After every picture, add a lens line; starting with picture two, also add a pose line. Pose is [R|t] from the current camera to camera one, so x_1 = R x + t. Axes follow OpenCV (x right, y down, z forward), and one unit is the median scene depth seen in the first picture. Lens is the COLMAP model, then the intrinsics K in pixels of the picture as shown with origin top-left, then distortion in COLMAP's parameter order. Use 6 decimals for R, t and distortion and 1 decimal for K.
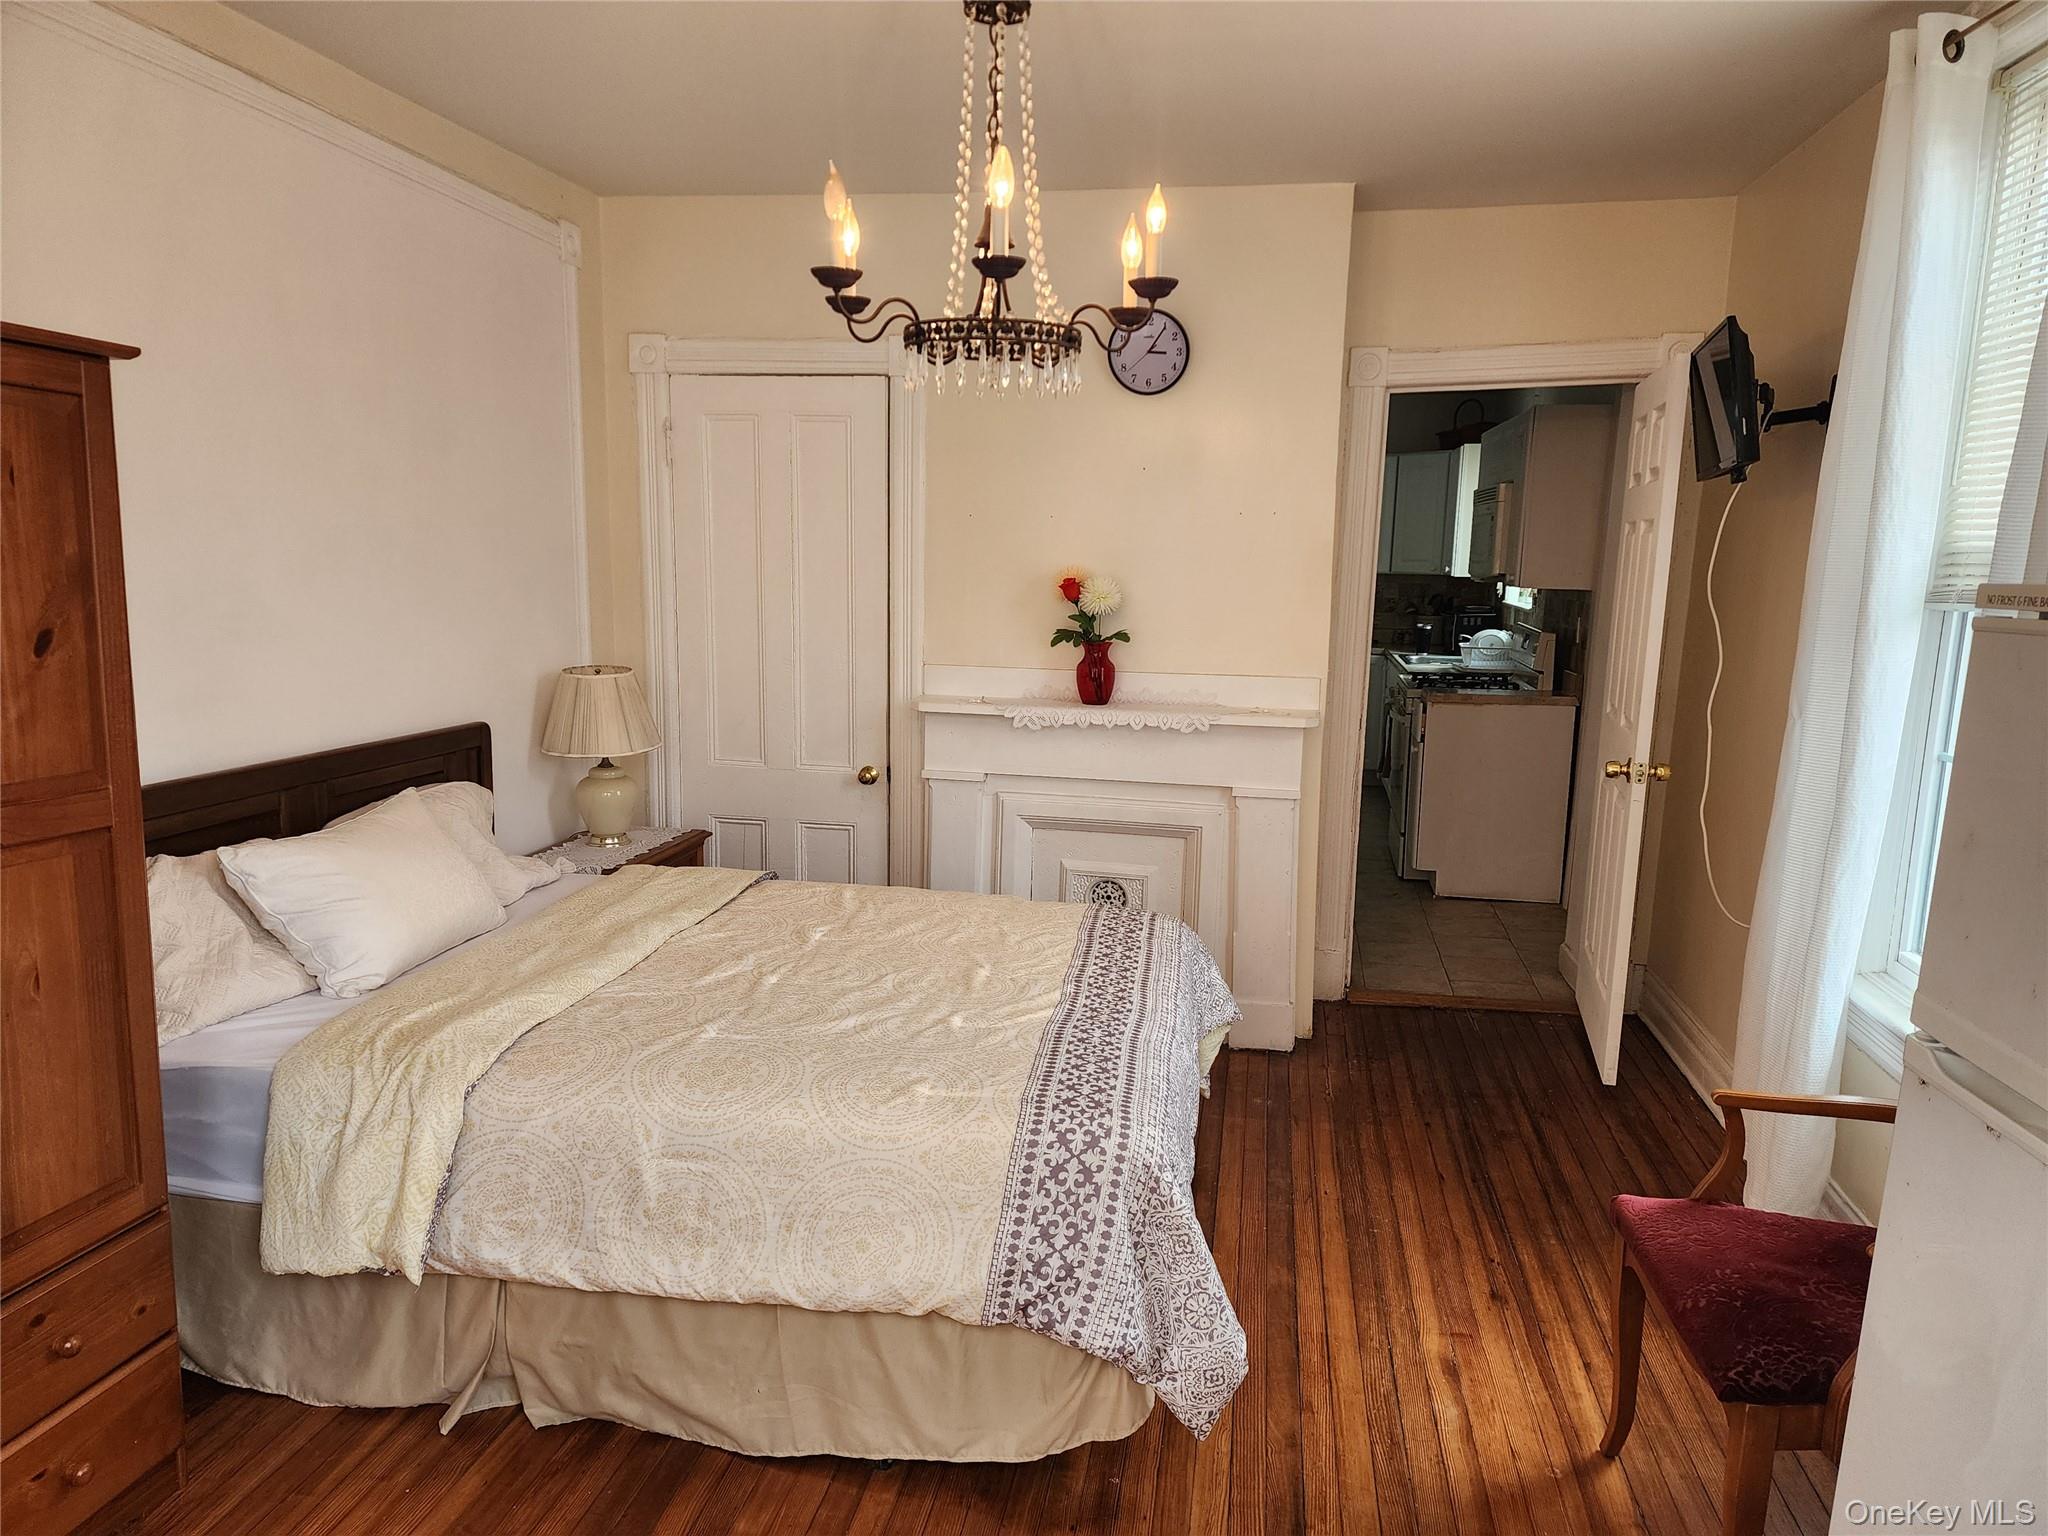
lens RADIAL K [[1371.0, 0, 1024.0], [0, 1371.0, 803.4], [0, 0, 1]] dist [0.095137, -0.094863]
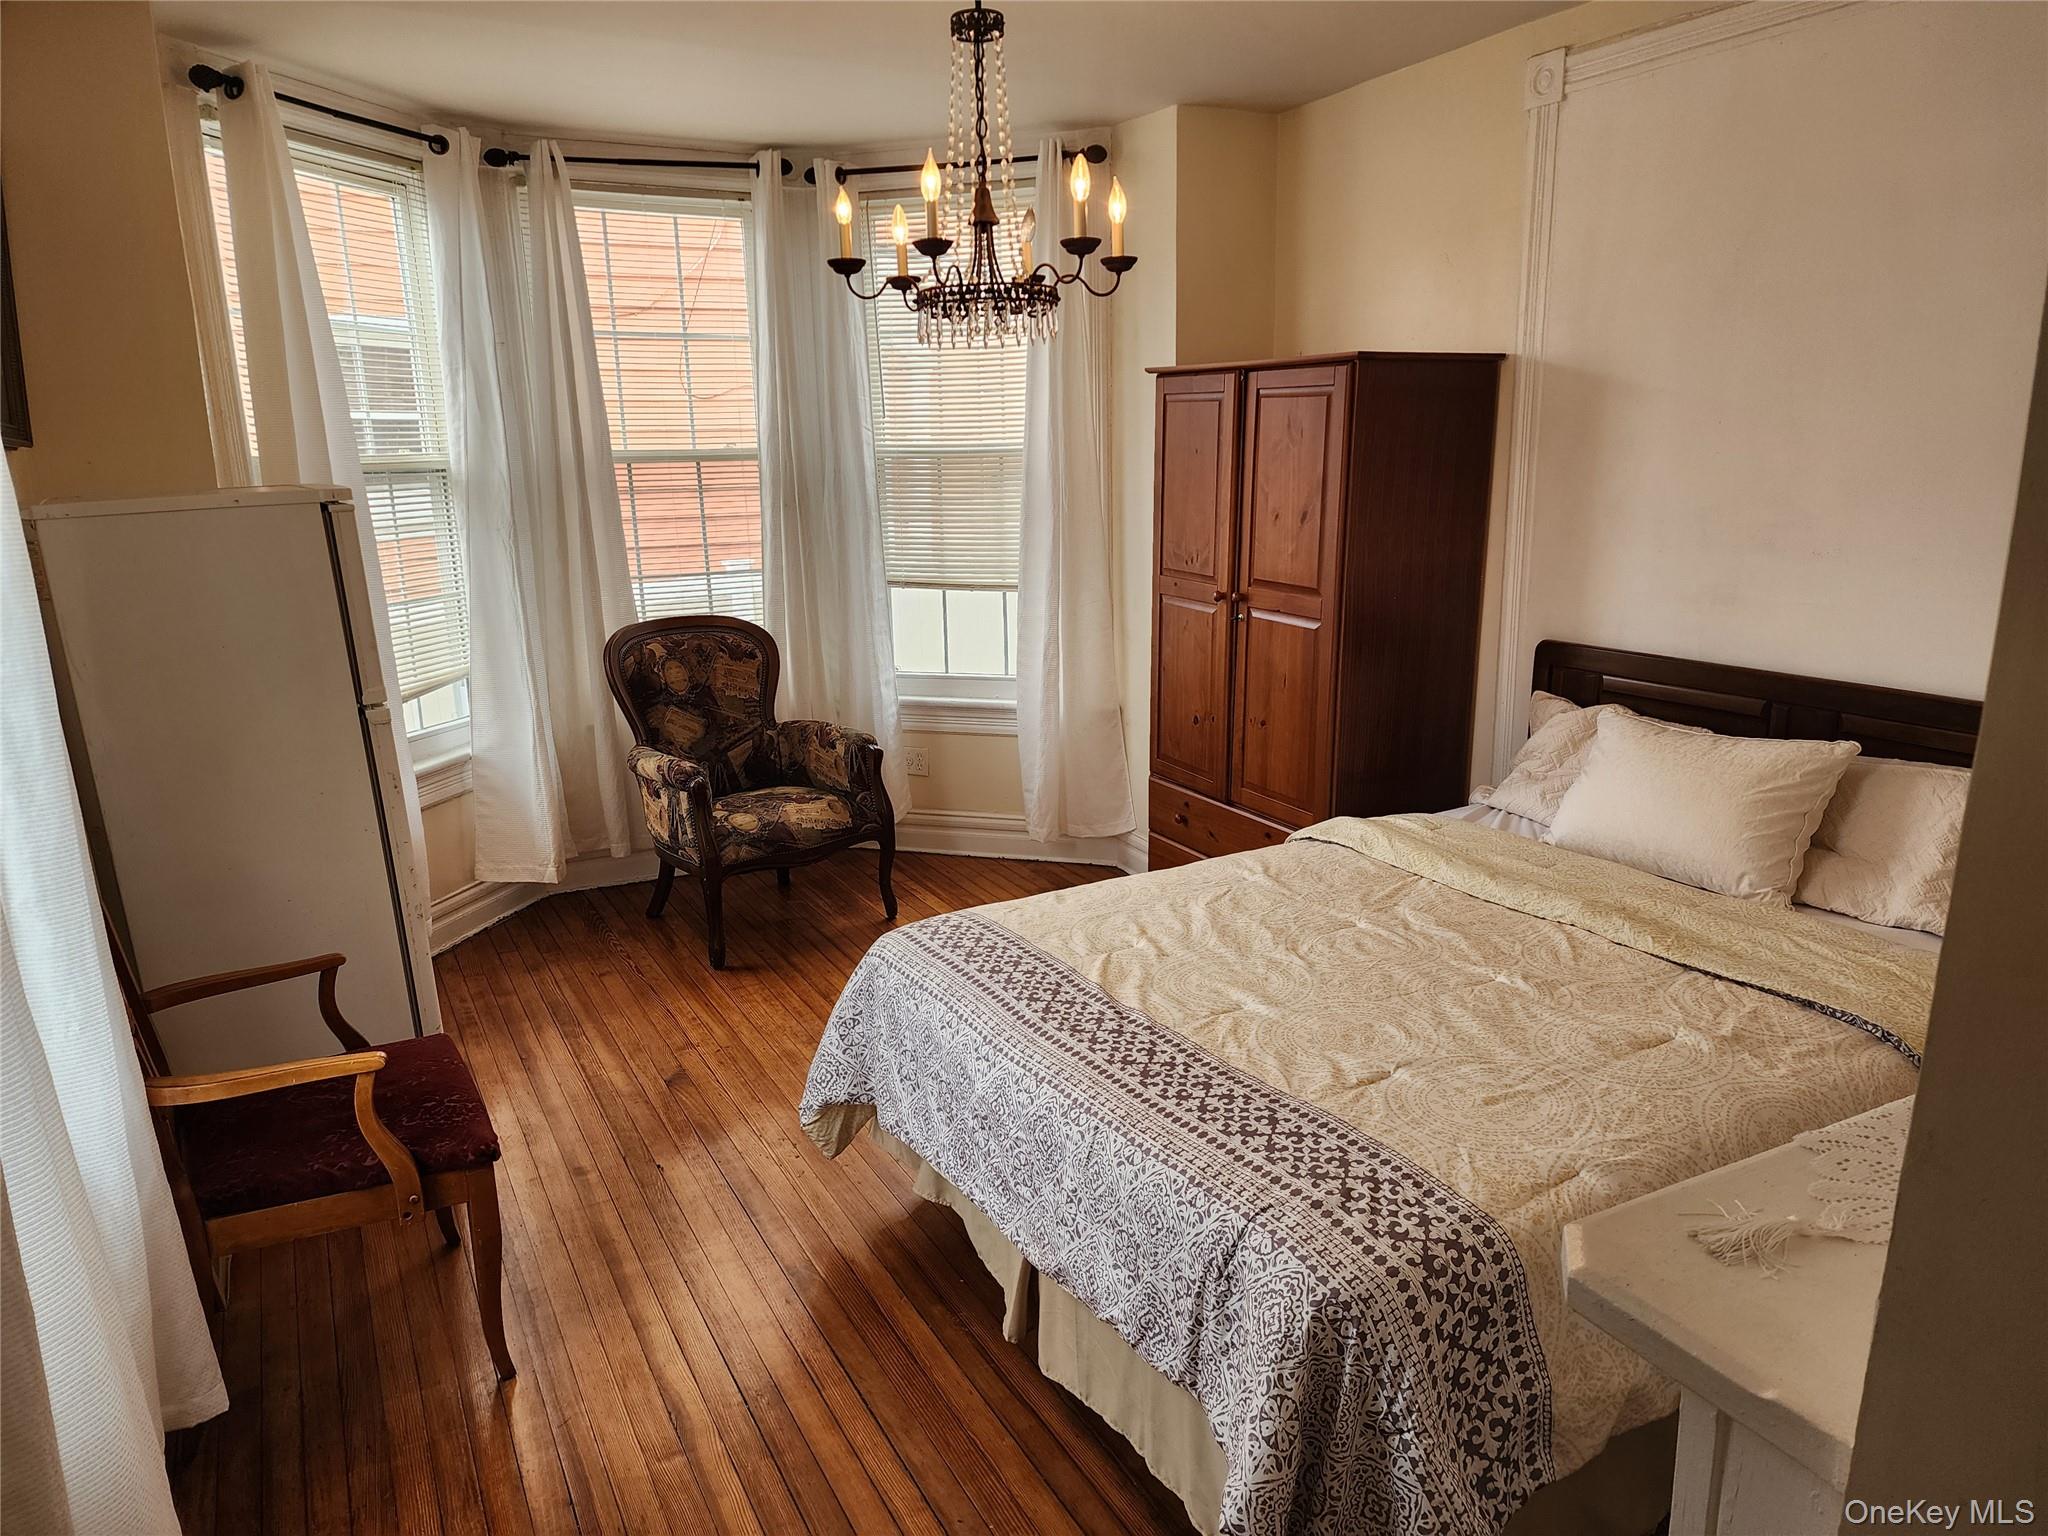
lens RADIAL K [[1371.0, 0, 1024.0], [0, 1371.0, 803.4], [0, 0, 1]] dist [0.095137, -0.094863]
pose [[-0.792426, 0.146836, -0.592031, 0.555700], [-0.104281, 0.923691, 0.368673, -0.276918], [0.600988, 0.353884, -0.716645, 1.519014]]
